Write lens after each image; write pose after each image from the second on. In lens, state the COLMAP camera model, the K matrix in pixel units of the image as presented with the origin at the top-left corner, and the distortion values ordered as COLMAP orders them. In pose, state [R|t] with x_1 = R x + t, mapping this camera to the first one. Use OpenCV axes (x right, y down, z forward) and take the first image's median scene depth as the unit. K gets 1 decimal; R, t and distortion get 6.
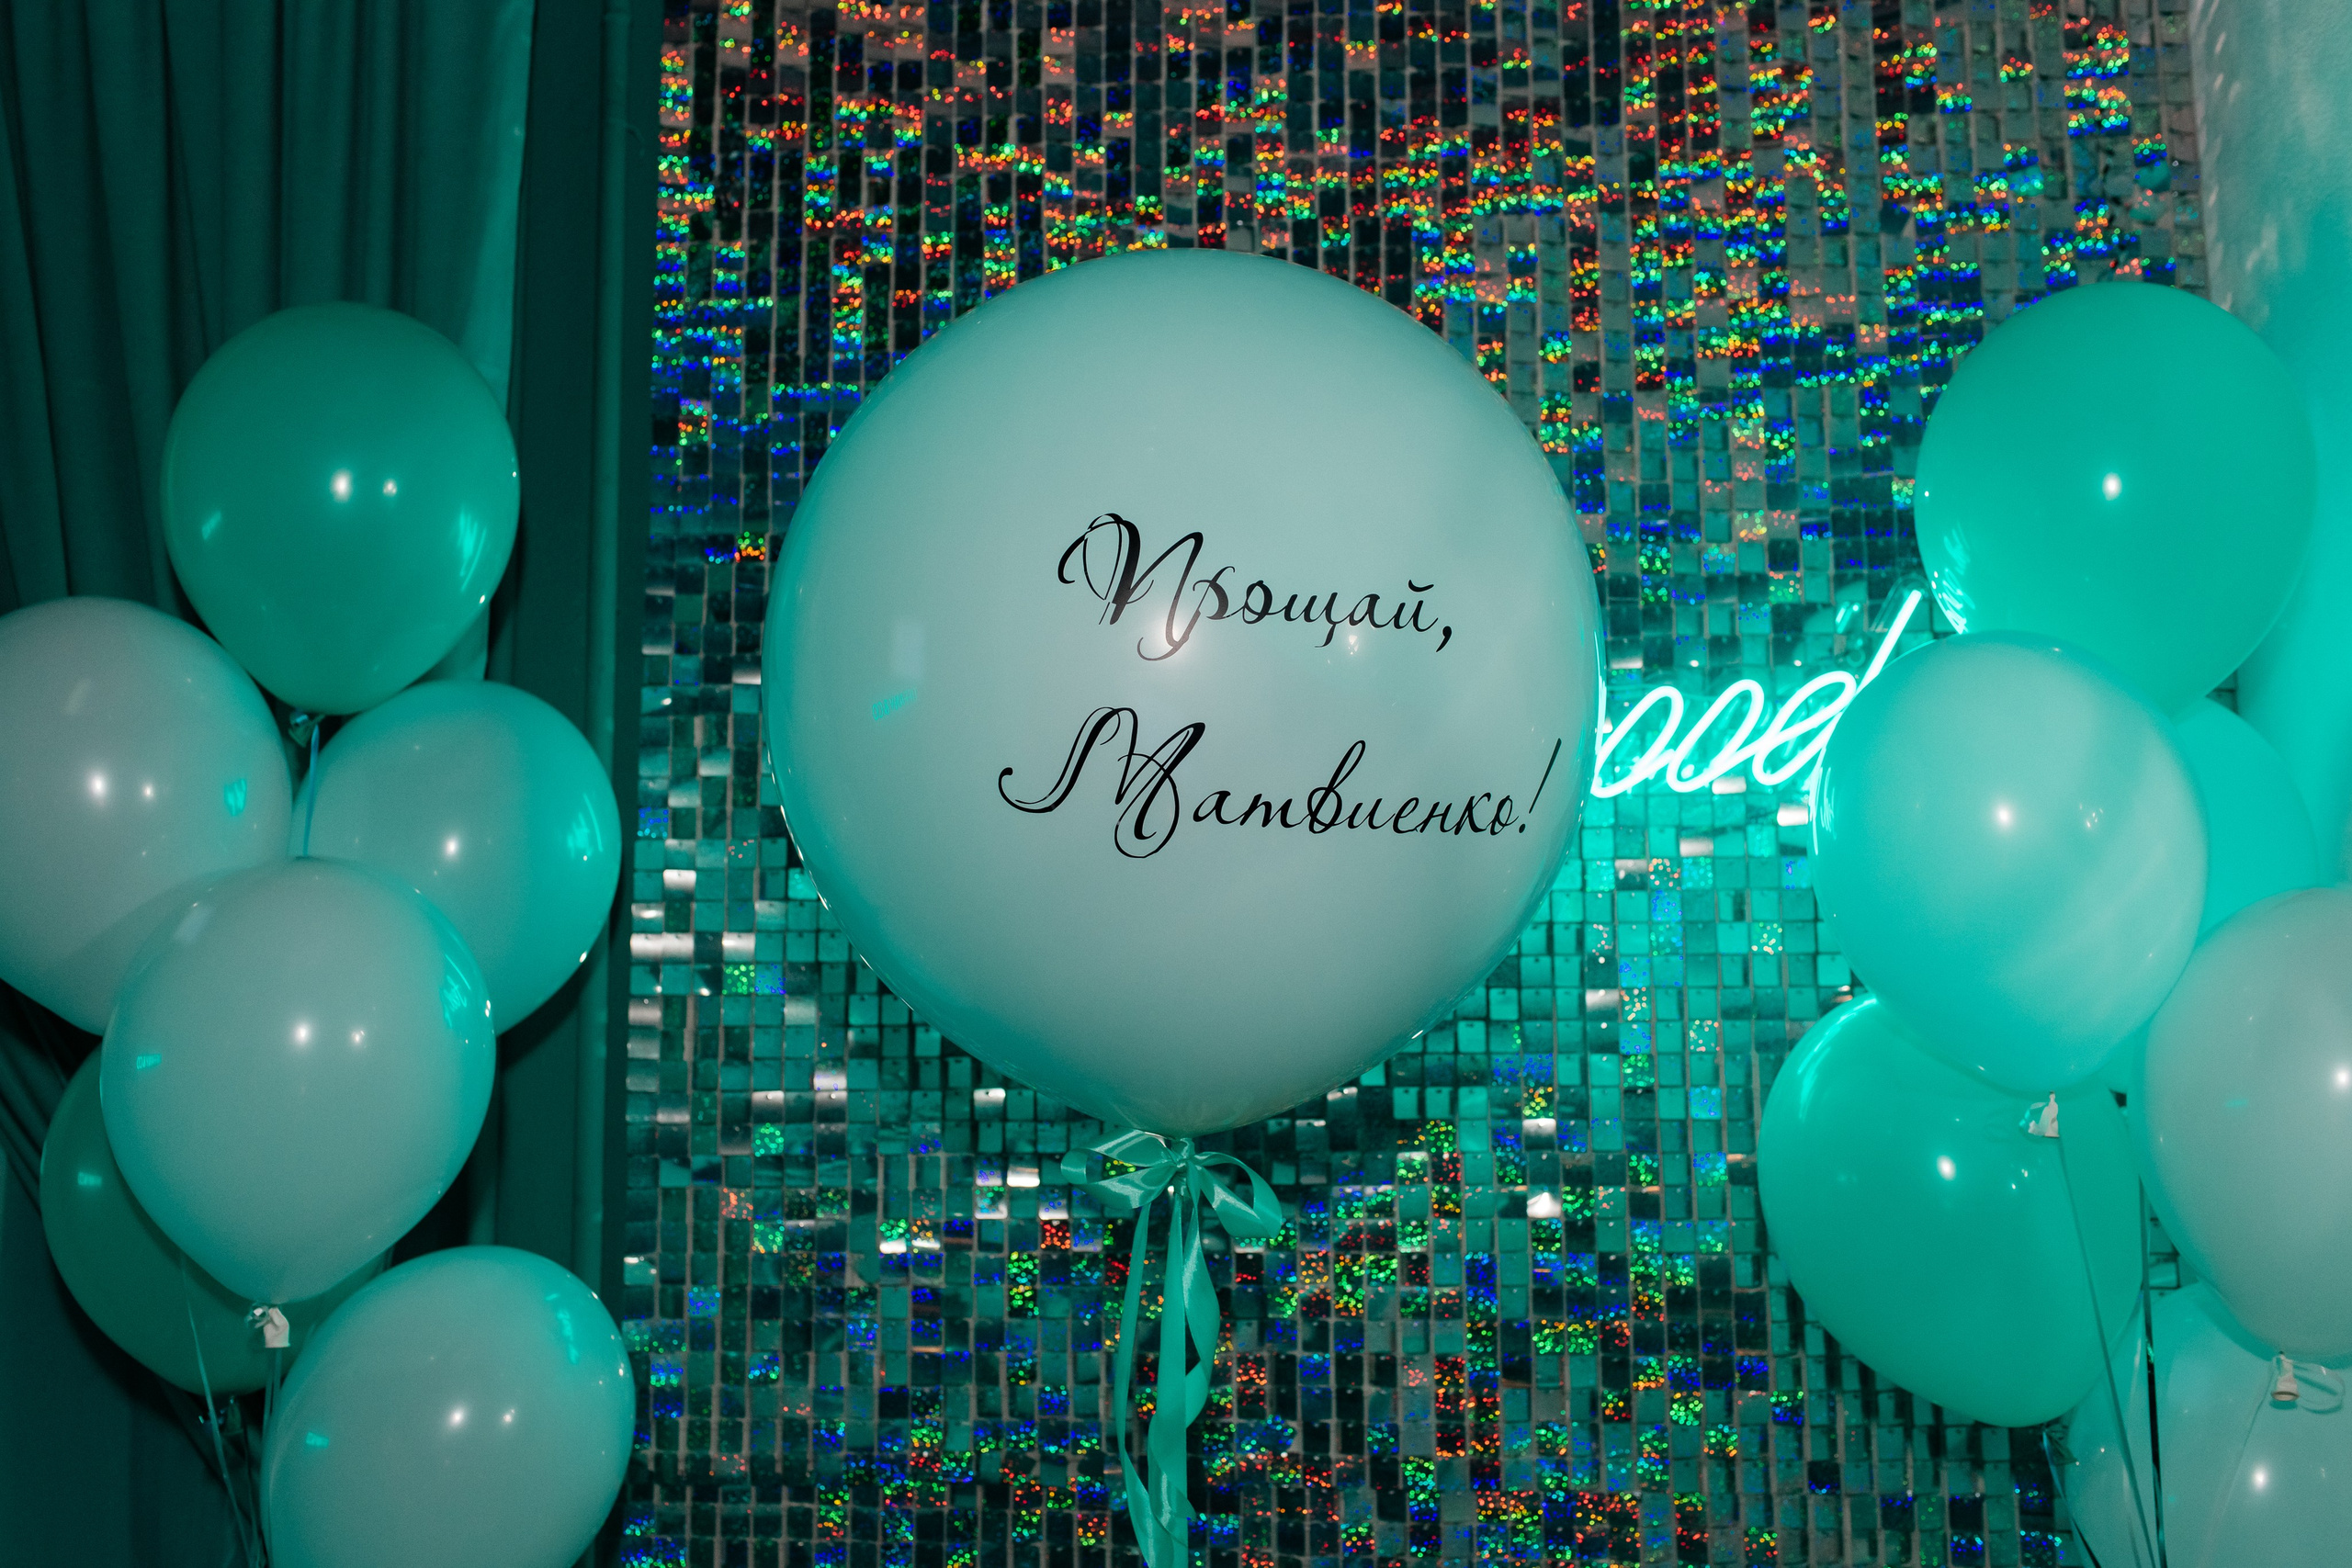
lens RADIAL K [[2399.9, 0, 1176.0], [0, 2399.9, 784.0], [0, 0, 1]] dist [-0.003074, -0.001764]
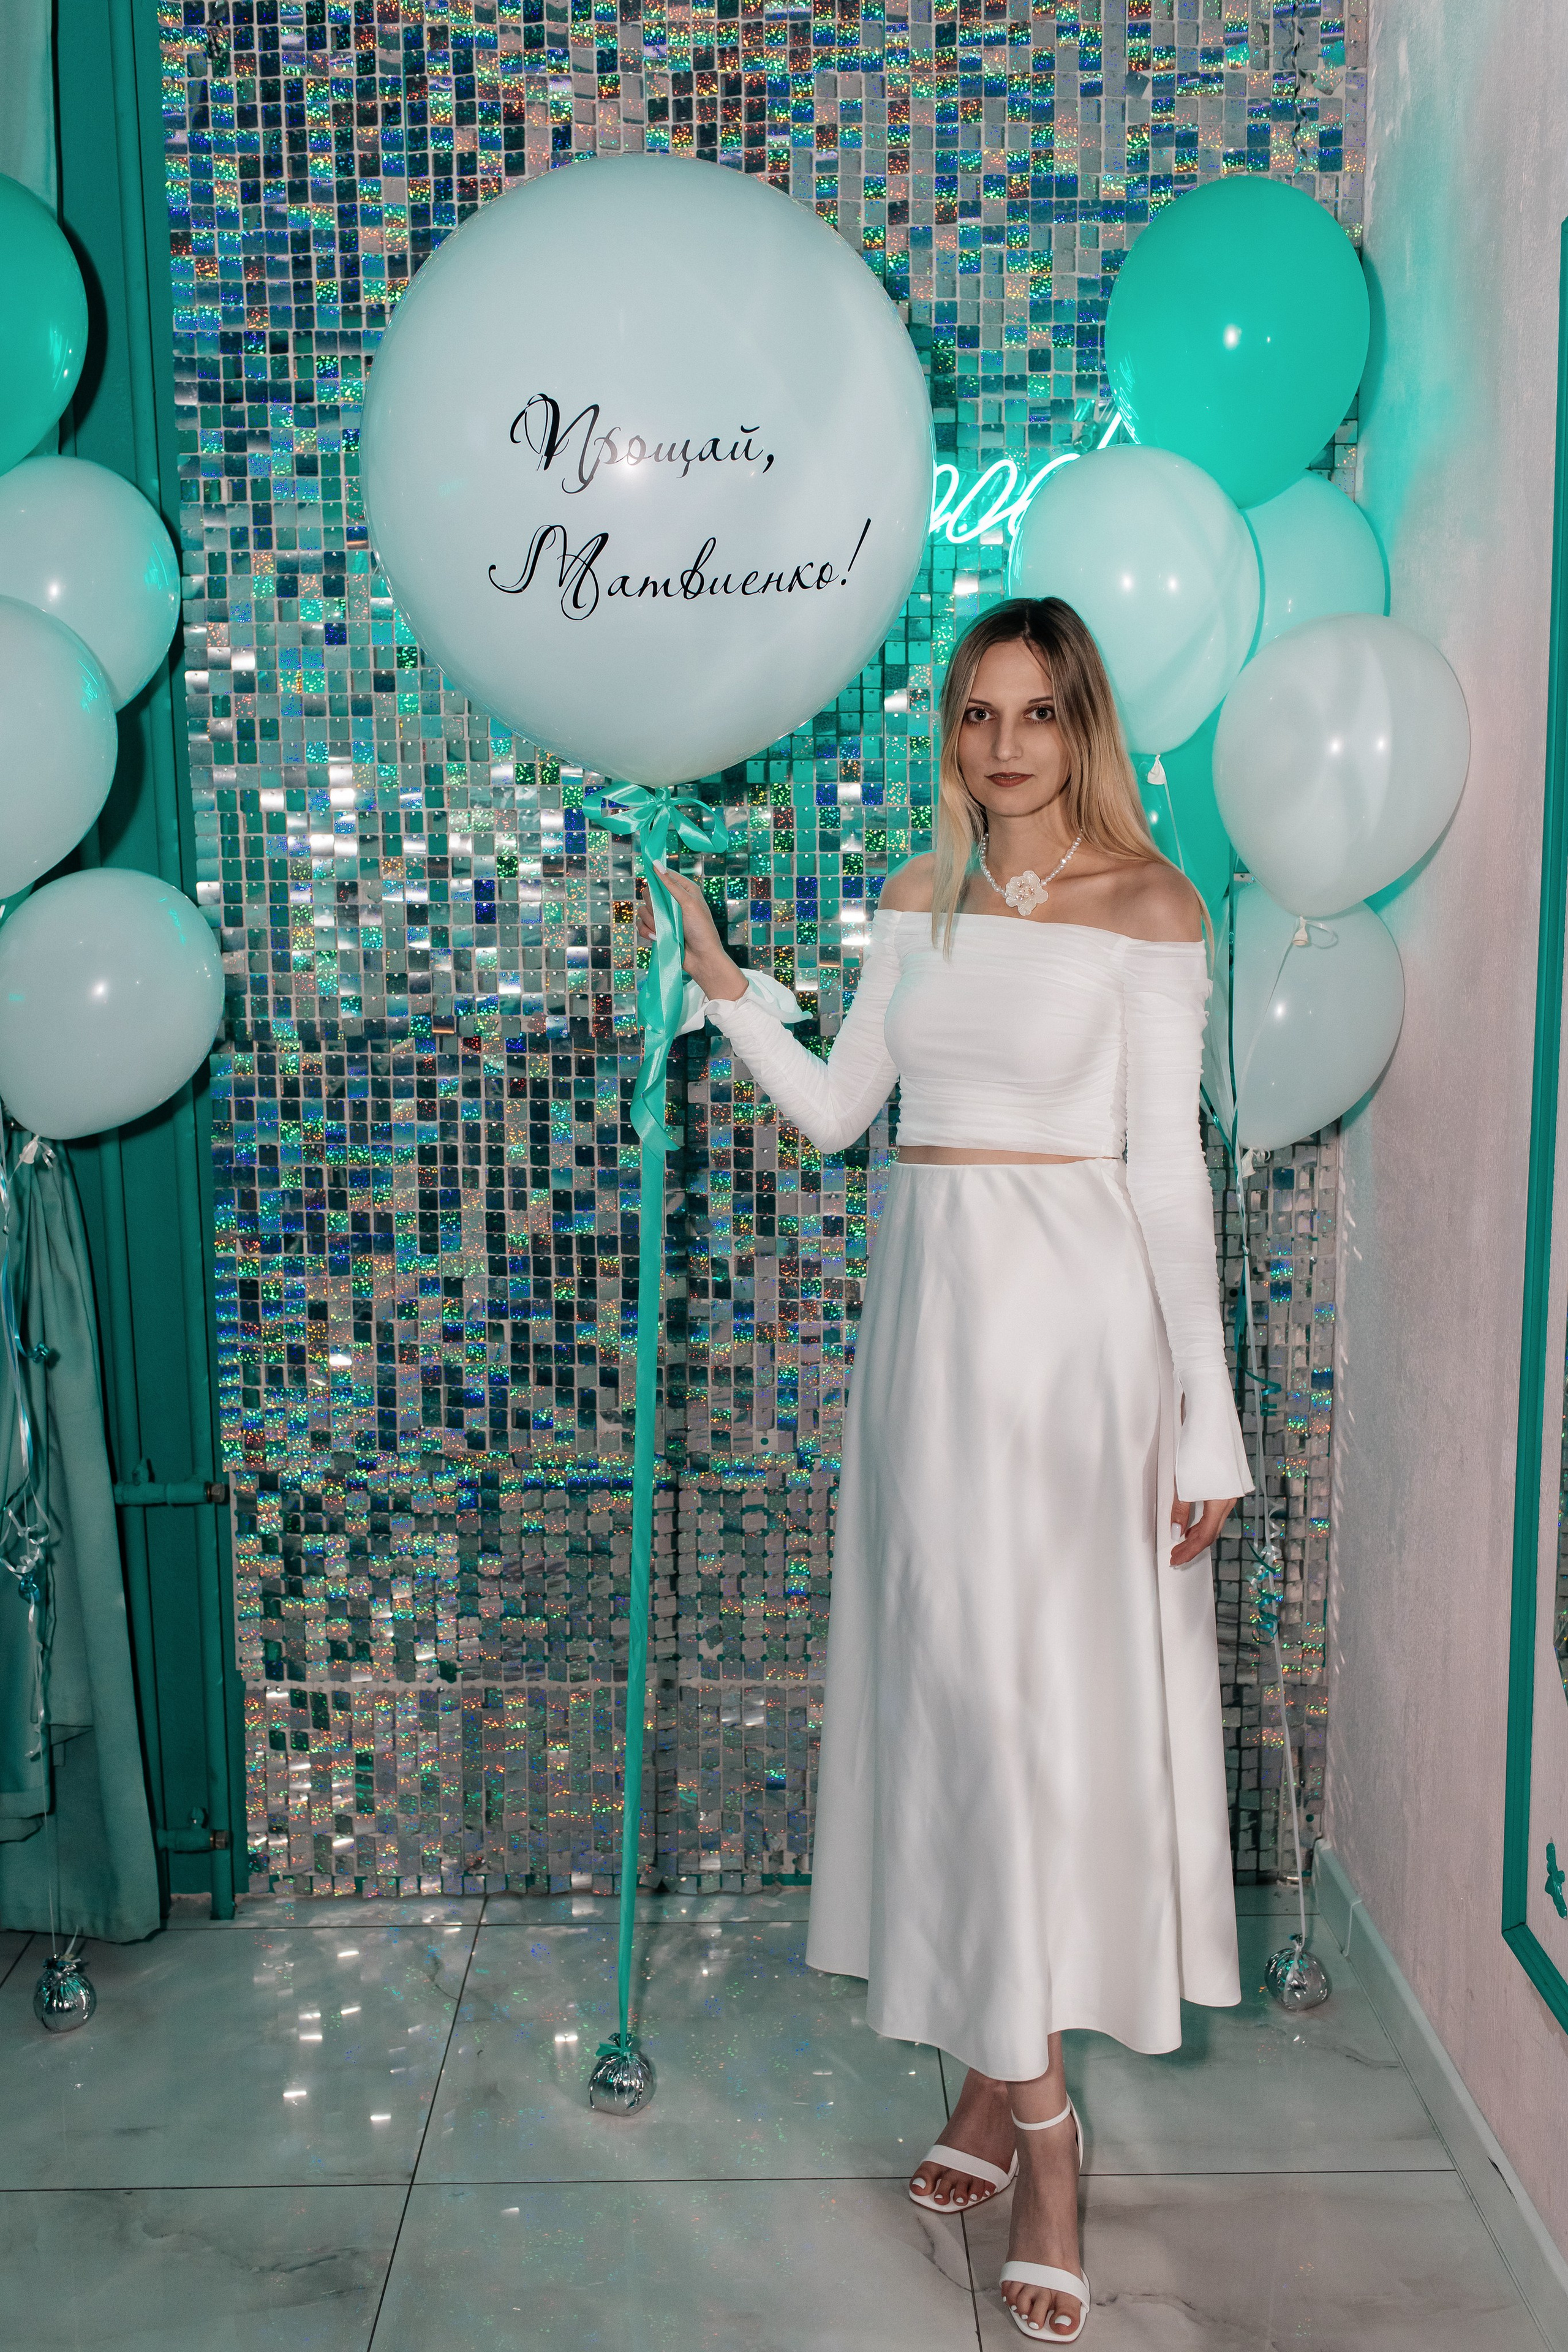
lens RADIAL K [[2285.1, 0, 784.0], [0, 2285.1, 1176.0], [0, 0, 1]] dist [0.003250, 0.002341]
pose [[0.996824, -0.016864, 0.077826, 0.003456], [-0.007549, 0.952905, 0.303175, -0.047307], [-0.079274, -0.302800, 0.949752, -0.344385]]
